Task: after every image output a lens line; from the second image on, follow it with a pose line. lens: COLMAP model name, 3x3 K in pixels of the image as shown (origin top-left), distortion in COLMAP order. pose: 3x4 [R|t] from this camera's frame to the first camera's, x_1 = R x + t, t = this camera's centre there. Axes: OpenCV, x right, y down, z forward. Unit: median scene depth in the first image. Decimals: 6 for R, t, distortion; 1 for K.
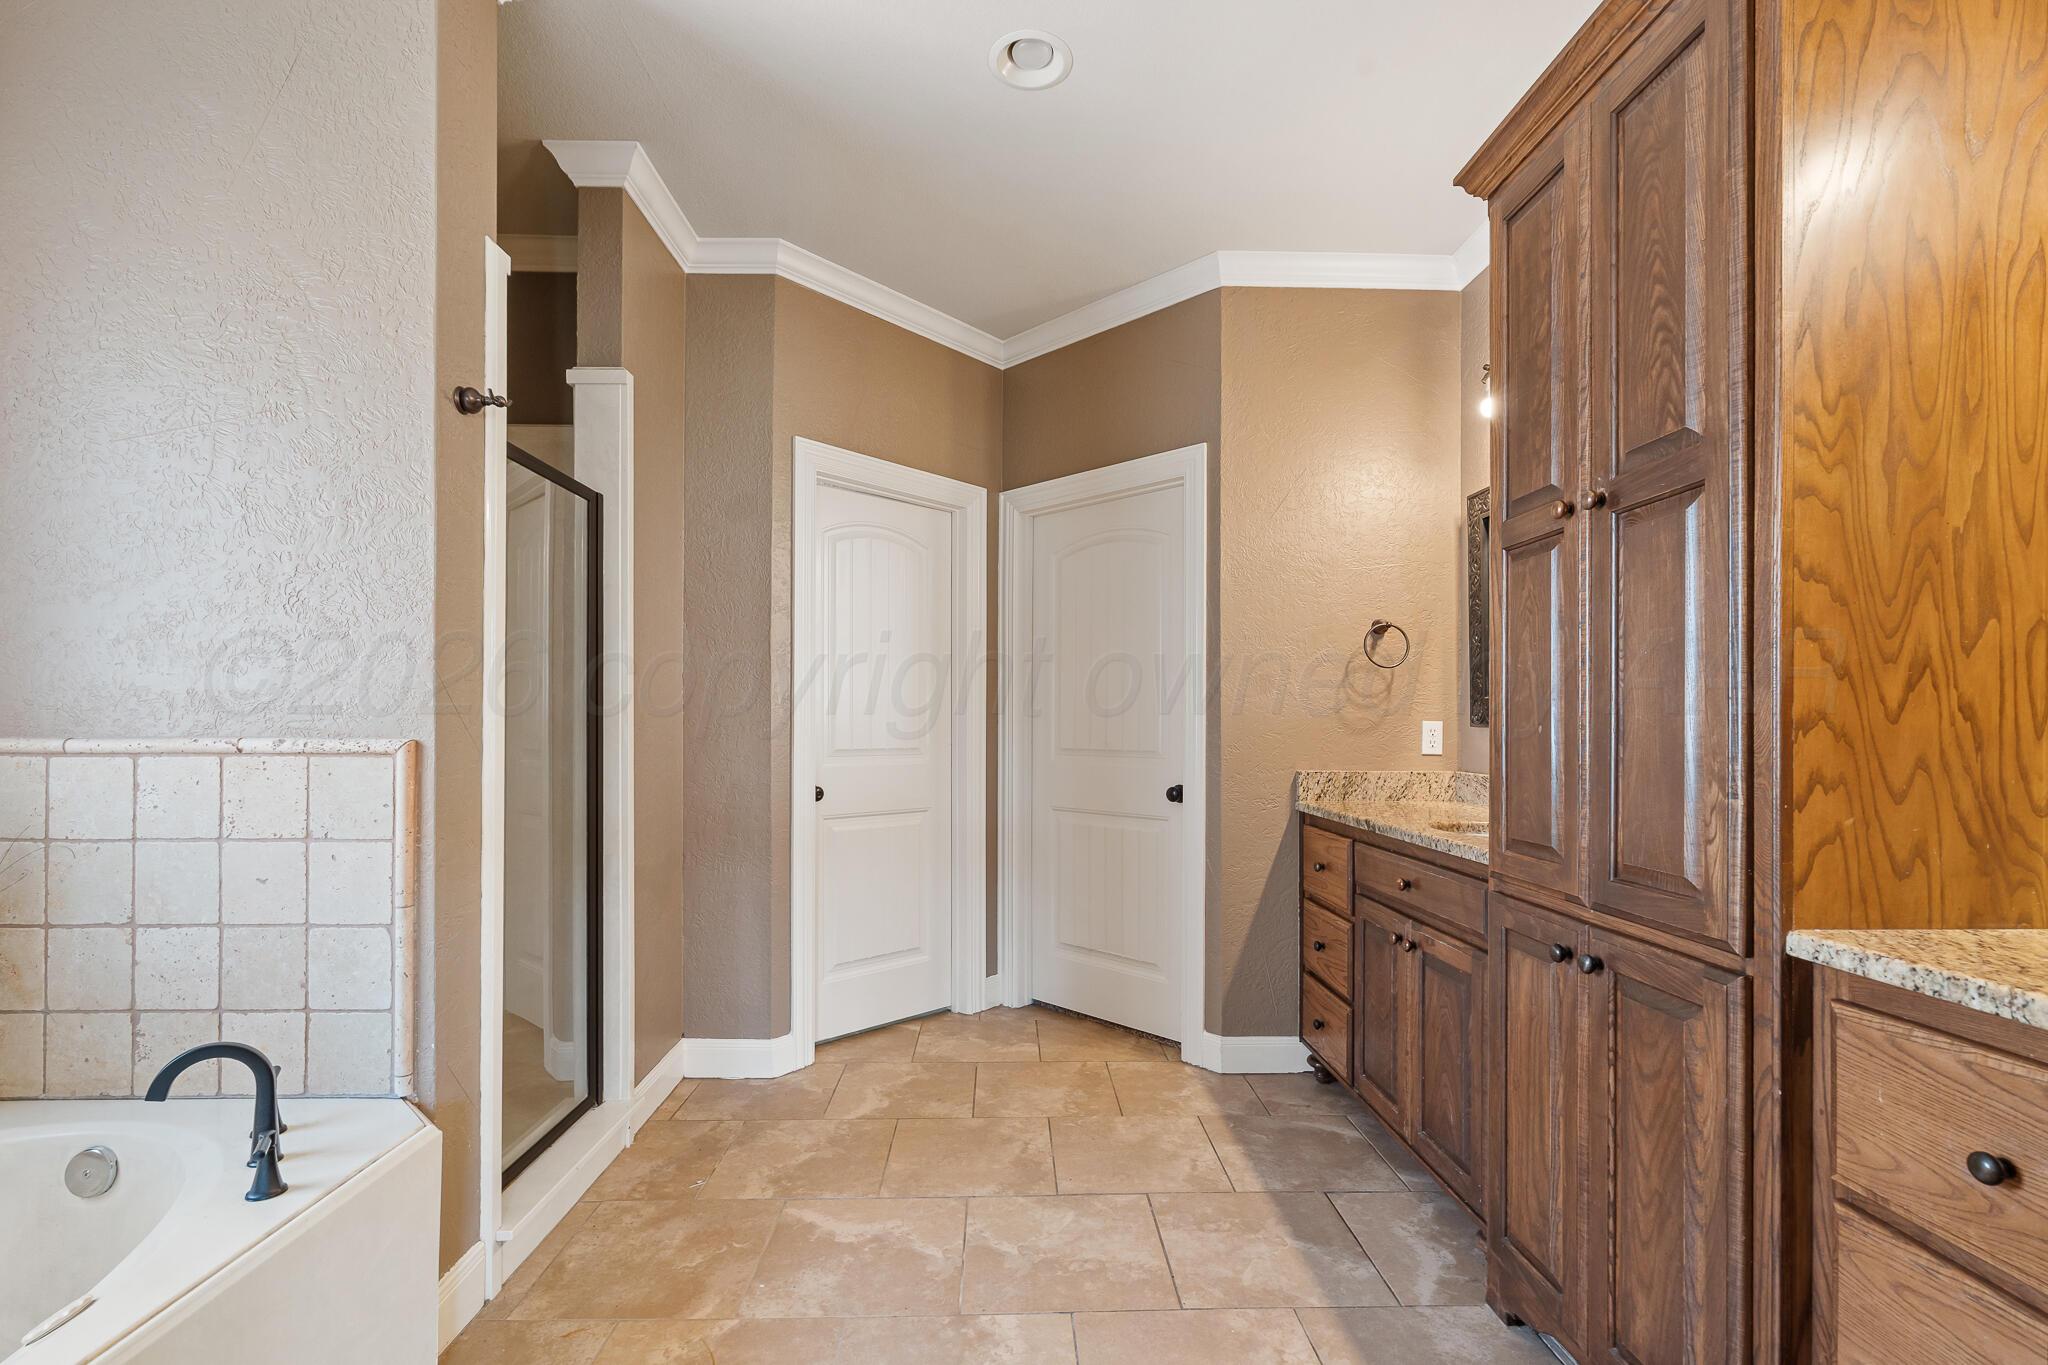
lens RADIAL K [[908.8, 0, 1028.3], [0, 908.8, 721.9], [0, 0, 1]] dist [-0.001275, 0.000139]
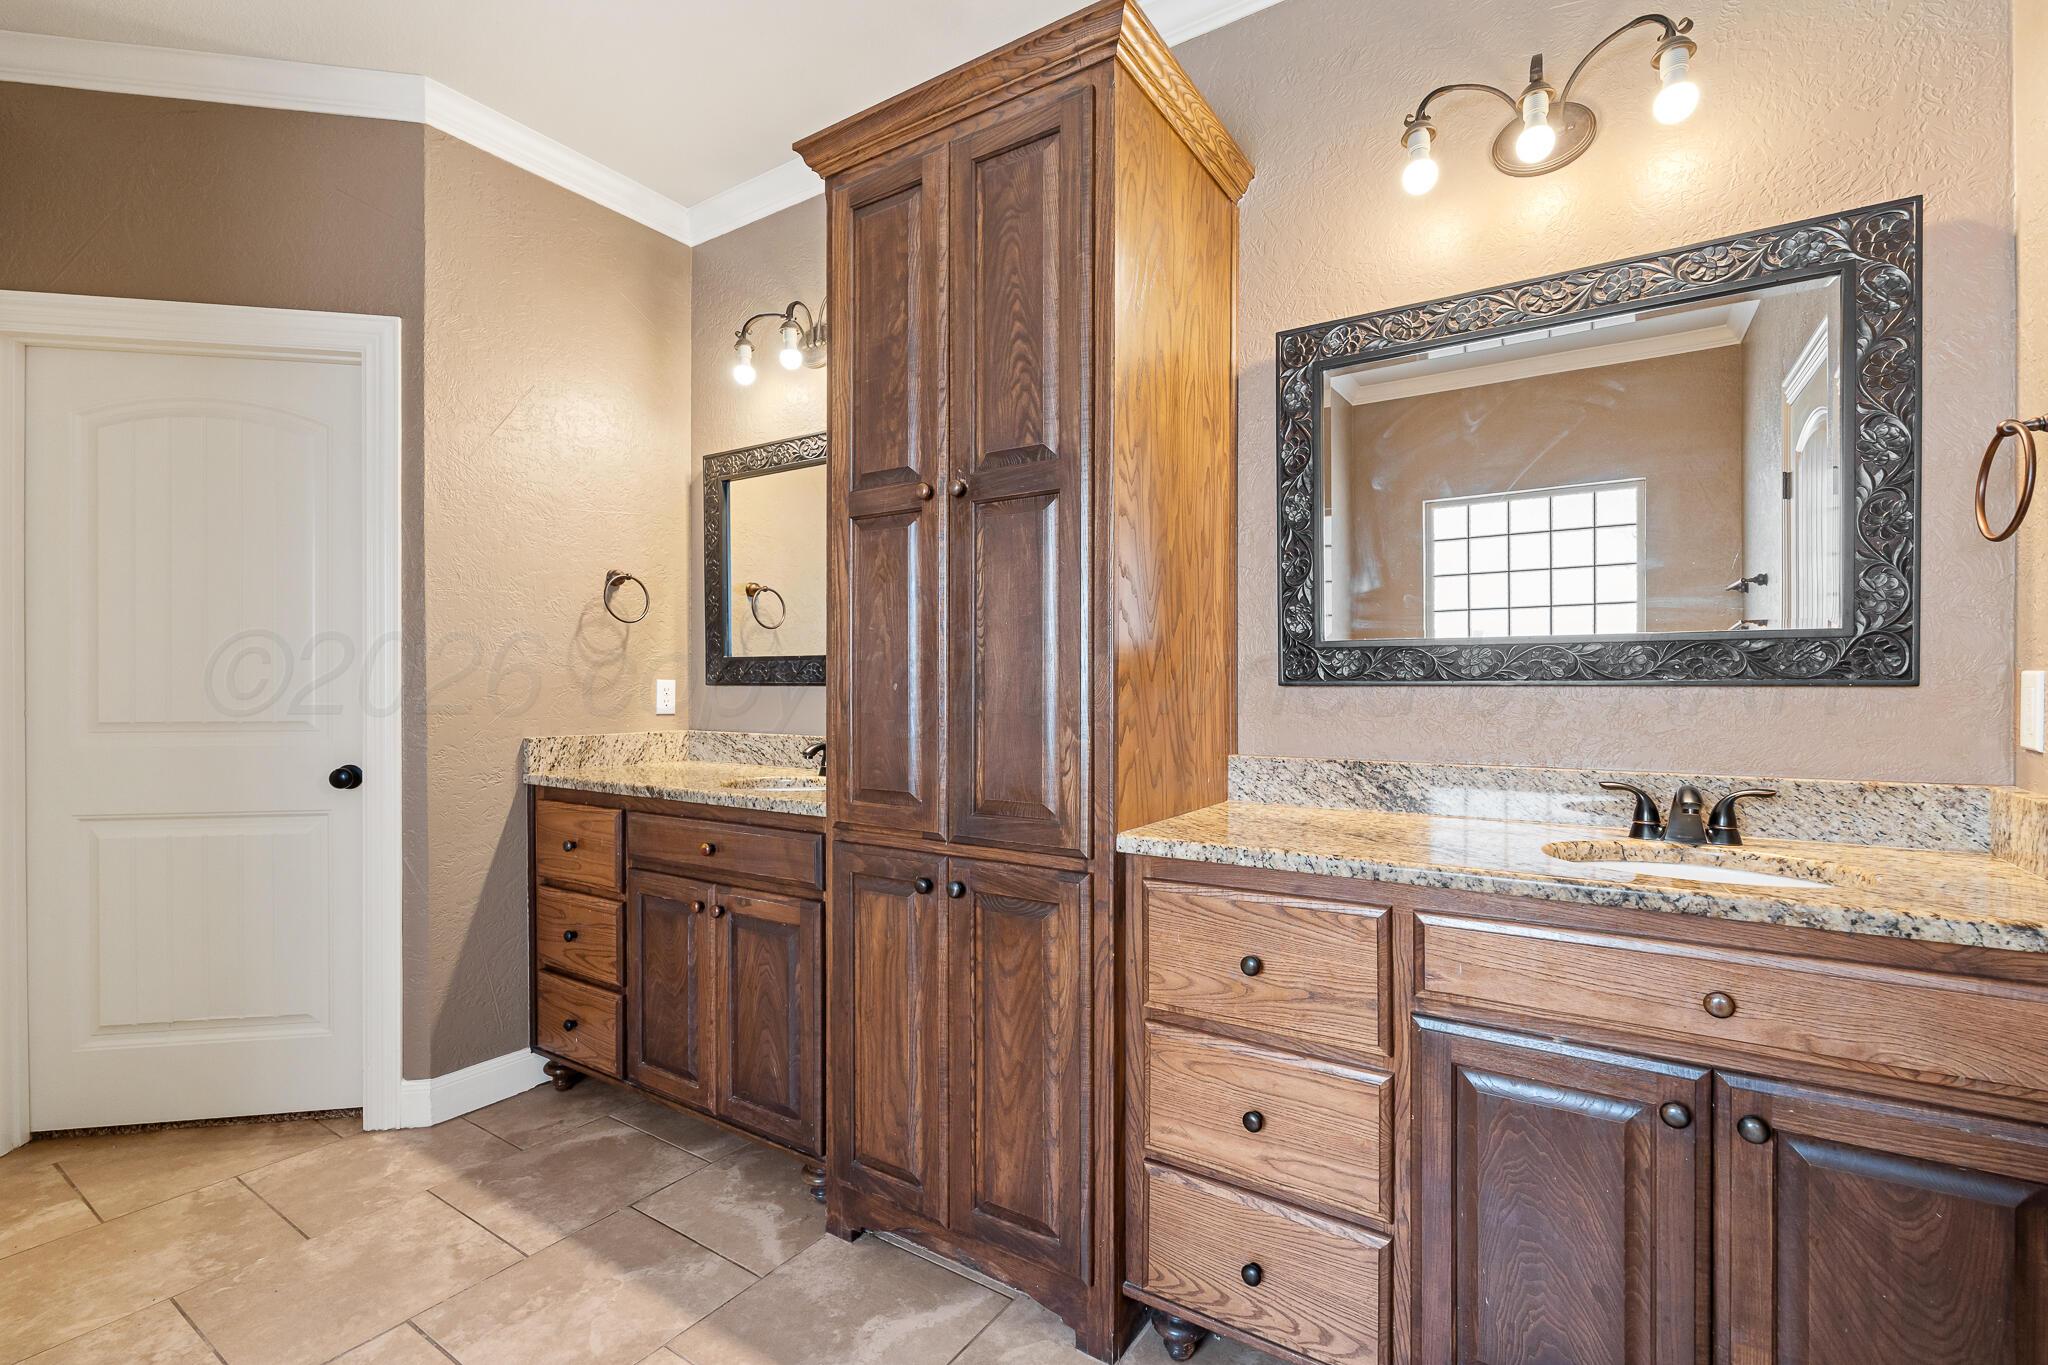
lens RADIAL K [[912.5, 0, 1017.7], [0, 912.5, 688.4], [0, 0, 1]] dist [-0.001521, -0.000765]
pose [[0.576591, -0.008581, 0.816988, -0.260106], [0.001212, 0.999953, 0.009647, -0.000729], [-0.817032, -0.004572, 0.576575, 0.243553]]
